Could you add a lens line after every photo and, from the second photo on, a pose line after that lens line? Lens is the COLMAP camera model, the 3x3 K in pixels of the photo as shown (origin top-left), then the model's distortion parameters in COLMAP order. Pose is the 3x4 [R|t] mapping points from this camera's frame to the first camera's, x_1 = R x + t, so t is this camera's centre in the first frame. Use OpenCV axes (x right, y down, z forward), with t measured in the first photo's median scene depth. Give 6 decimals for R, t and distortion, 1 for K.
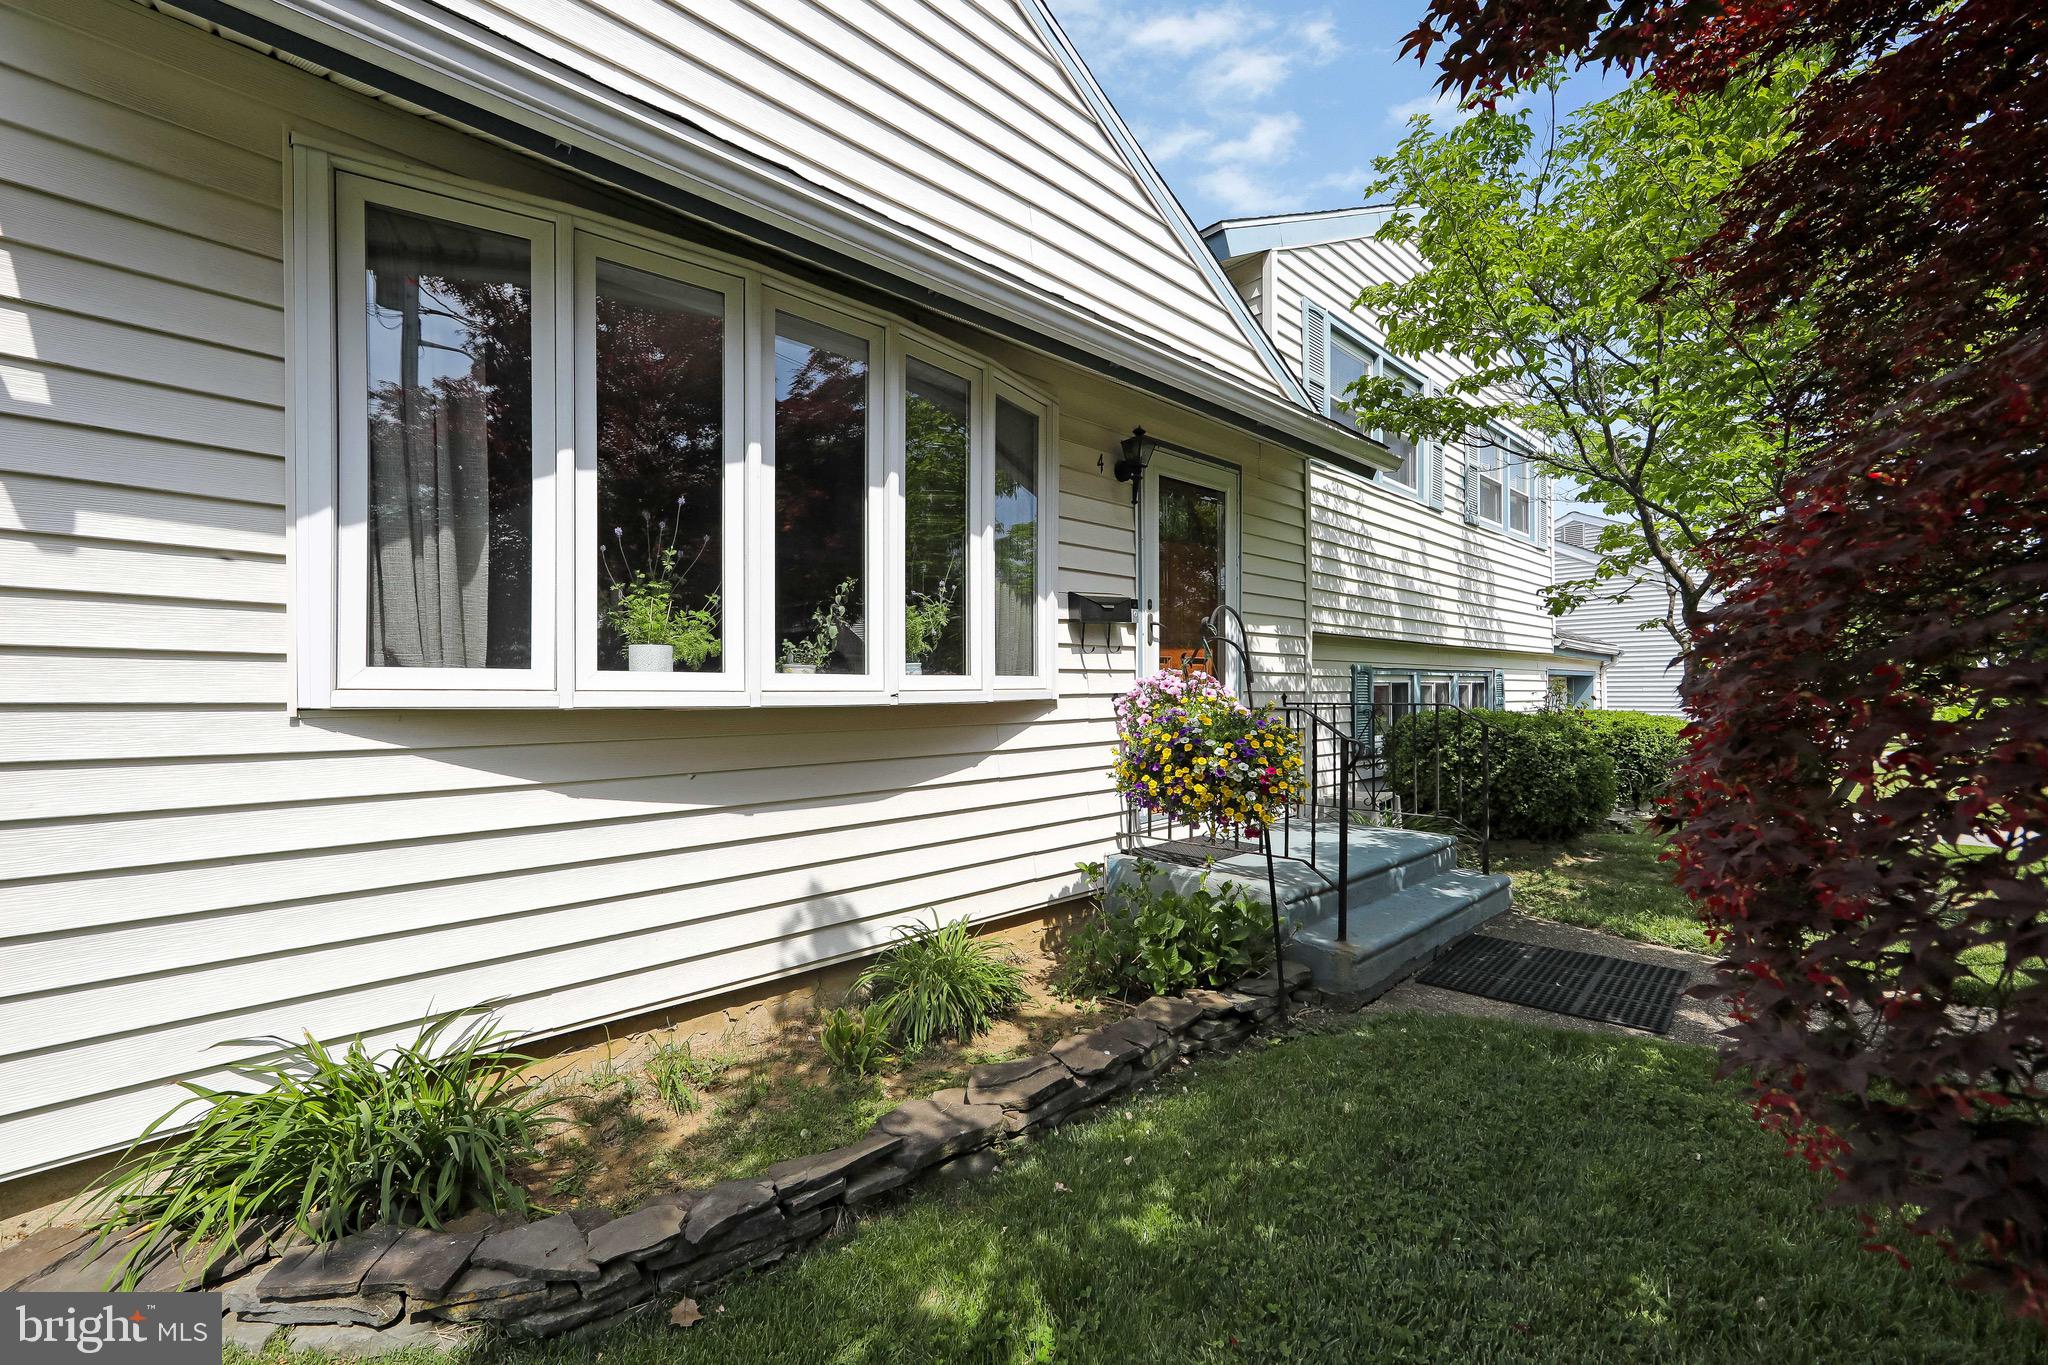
lens RADIAL K [[801.3, 0, 1037.1], [0, 801.3, 692.2], [0, 0, 1]] dist [0.014353, -0.000406]
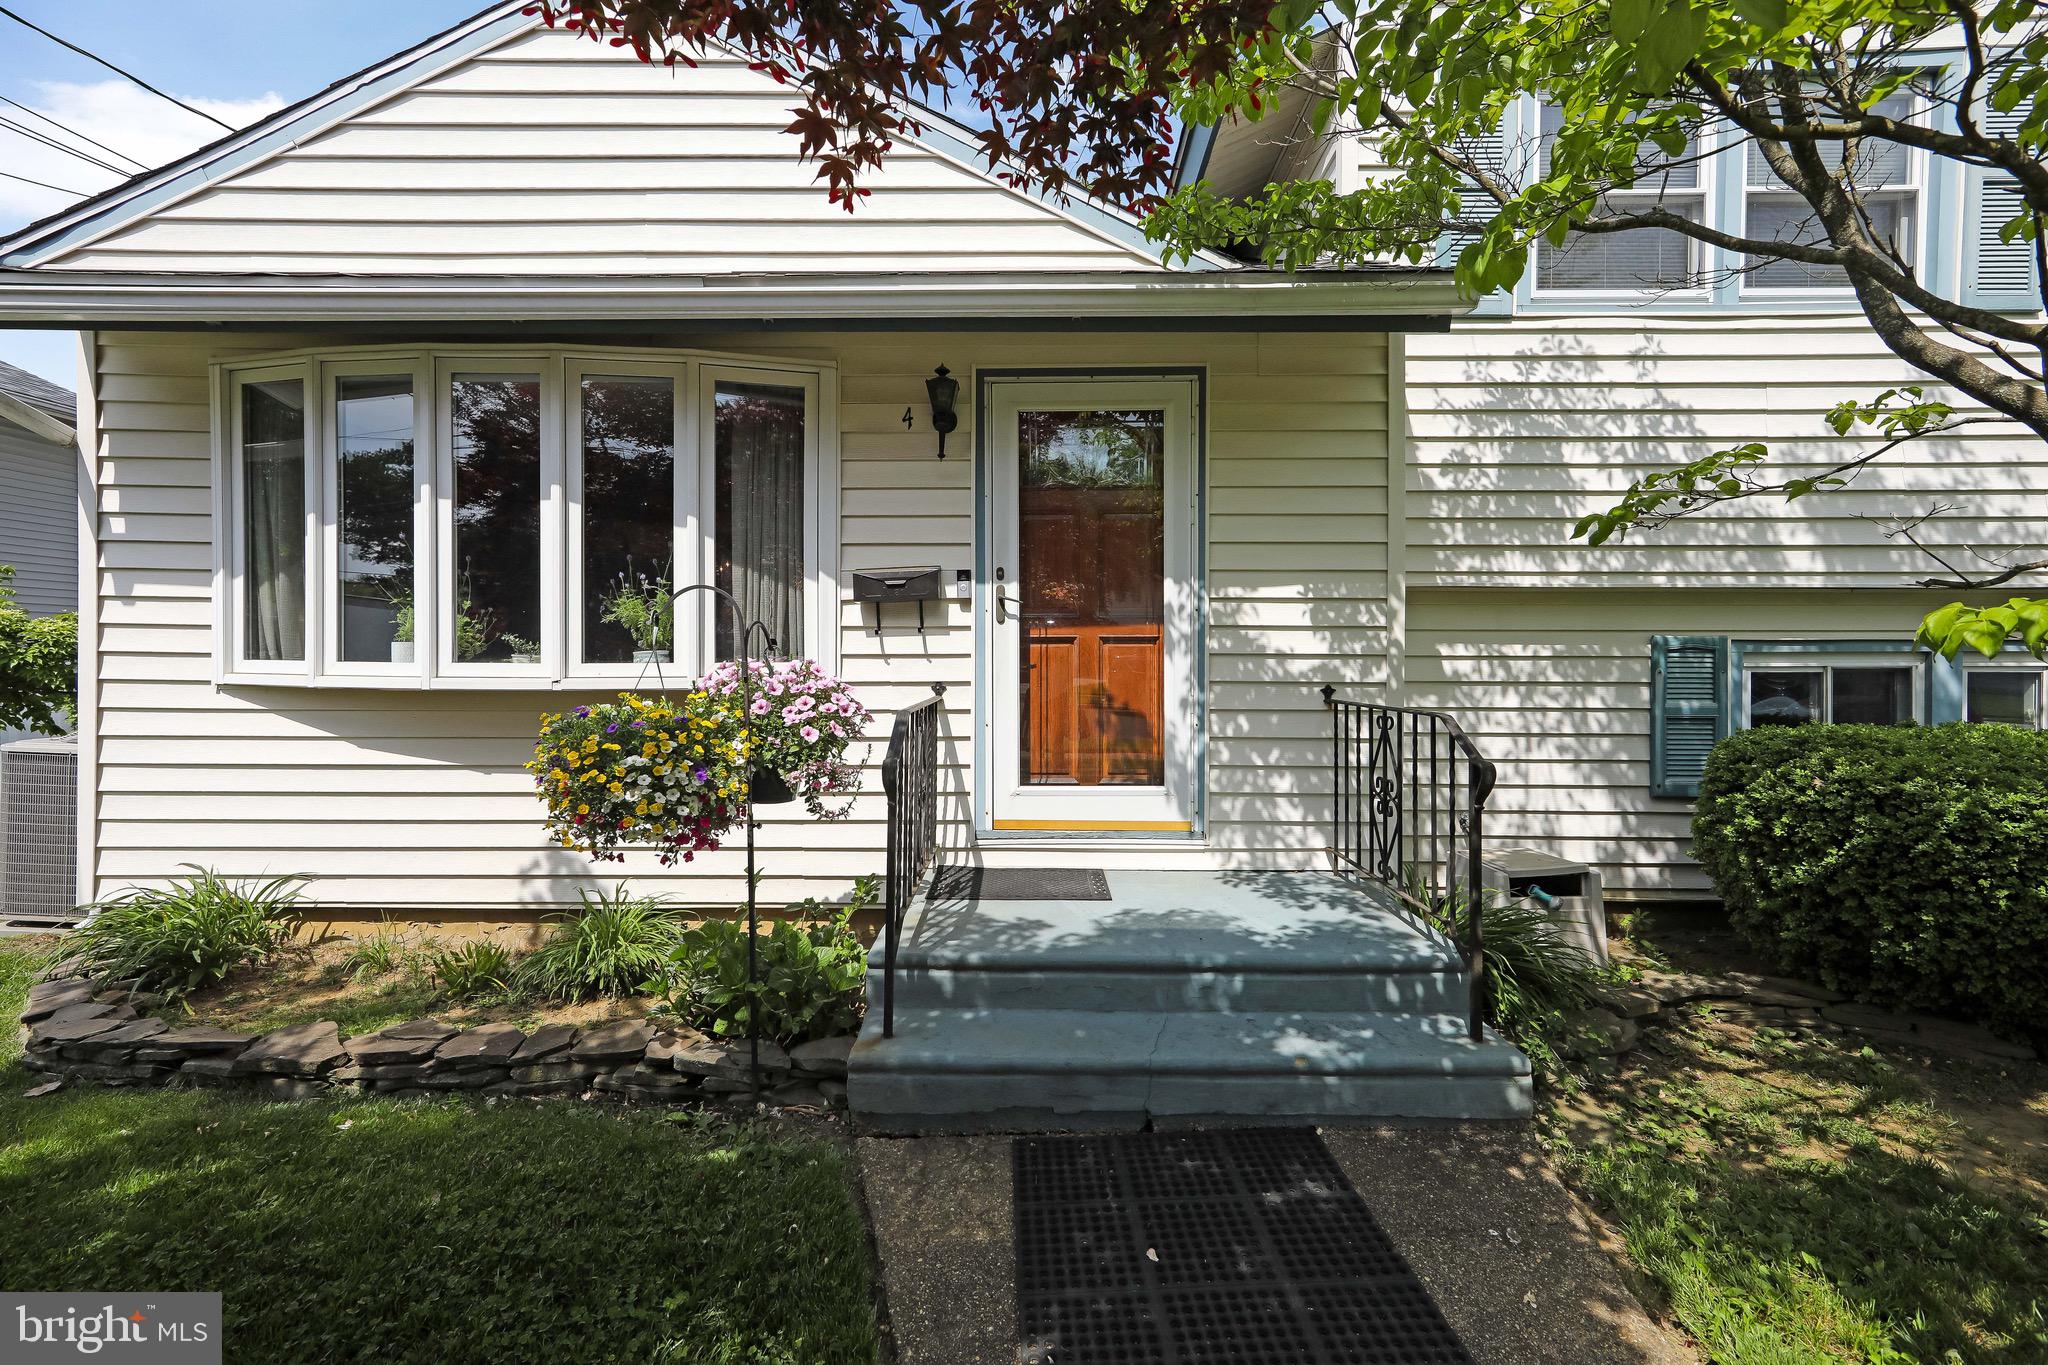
lens RADIAL K [[801.3, 0, 1026.9], [0, 801.3, 664.1], [0, 0, 1]] dist [0.014353, -0.000406]
pose [[0.726409, 0.010901, -0.687176, 0.827347], [-0.009054, 0.999939, 0.006292, -0.025932], [0.687203, 0.001651, 0.726463, 0.483209]]
